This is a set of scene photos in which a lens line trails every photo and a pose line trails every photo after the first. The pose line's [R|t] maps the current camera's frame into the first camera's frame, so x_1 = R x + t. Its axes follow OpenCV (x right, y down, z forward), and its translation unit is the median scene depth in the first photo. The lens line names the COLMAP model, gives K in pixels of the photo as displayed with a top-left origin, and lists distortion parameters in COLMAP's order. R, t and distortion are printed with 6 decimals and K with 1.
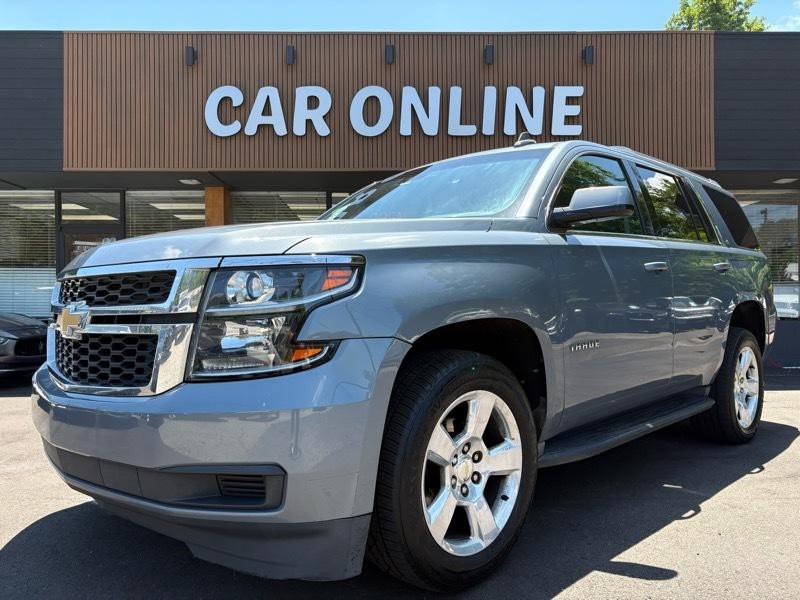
lens RADIAL K [[610.4, 0, 405.4], [0, 610.4, 302.5], [0, 0, 1]] dist [0.013194, -0.003777]
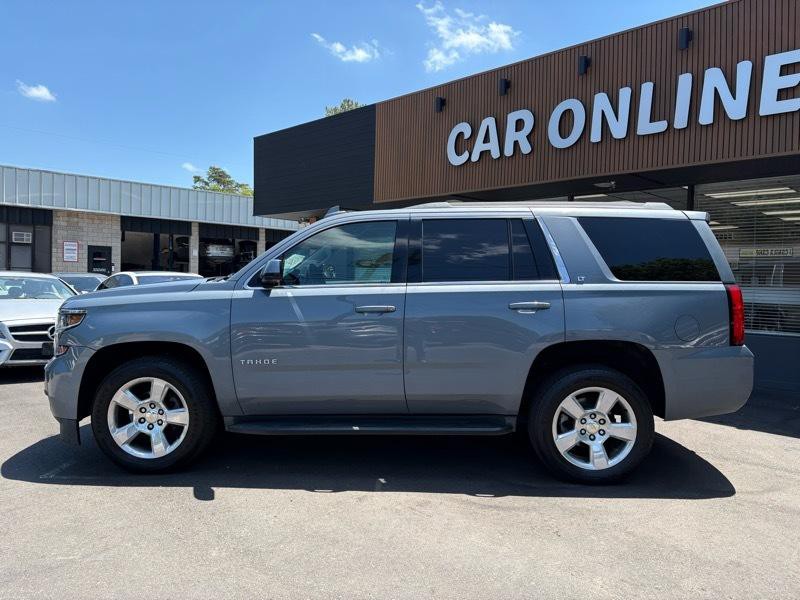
lens RADIAL K [[610.4, 0, 405.4], [0, 610.4, 302.5], [0, 0, 1]] dist [0.013194, -0.003777]
pose [[0.715157, 0.035520, -0.698060, 0.480711], [-0.026381, 0.999368, 0.023824, -0.028794], [0.698466, 0.001378, 0.715642, 0.070070]]
